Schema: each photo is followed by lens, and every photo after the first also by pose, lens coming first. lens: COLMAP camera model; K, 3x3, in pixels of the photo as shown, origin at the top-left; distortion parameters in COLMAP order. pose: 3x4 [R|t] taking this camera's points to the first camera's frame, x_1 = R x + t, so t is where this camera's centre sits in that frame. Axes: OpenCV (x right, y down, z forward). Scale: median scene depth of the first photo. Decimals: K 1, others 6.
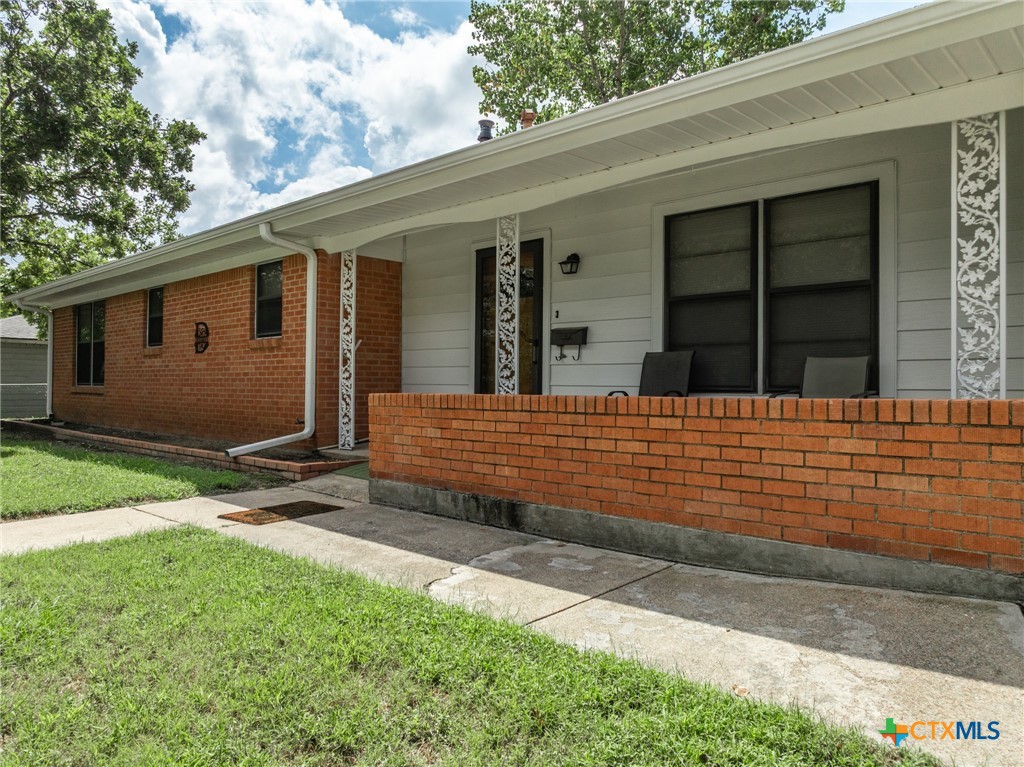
lens RADIAL K [[772.9, 0, 512.0], [0, 772.9, 383.5], [0, 0, 1]] dist [0.002739, -0.163953]
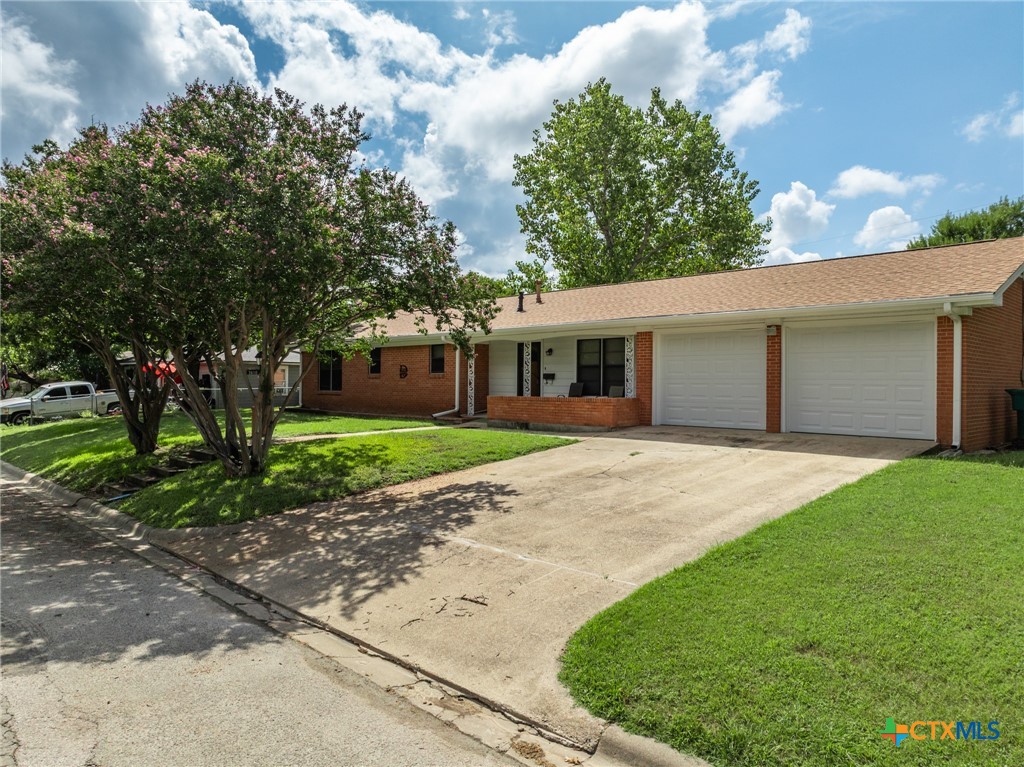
lens RADIAL K [[772.9, 0, 512.0], [0, 772.9, 383.5], [0, 0, 1]] dist [0.002739, -0.163953]
pose [[0.998611, 0.000699, -0.052678, 0.088926], [-0.000534, 0.999995, 0.003142, -0.043079], [0.052680, -0.003109, 0.998607, -1.967644]]
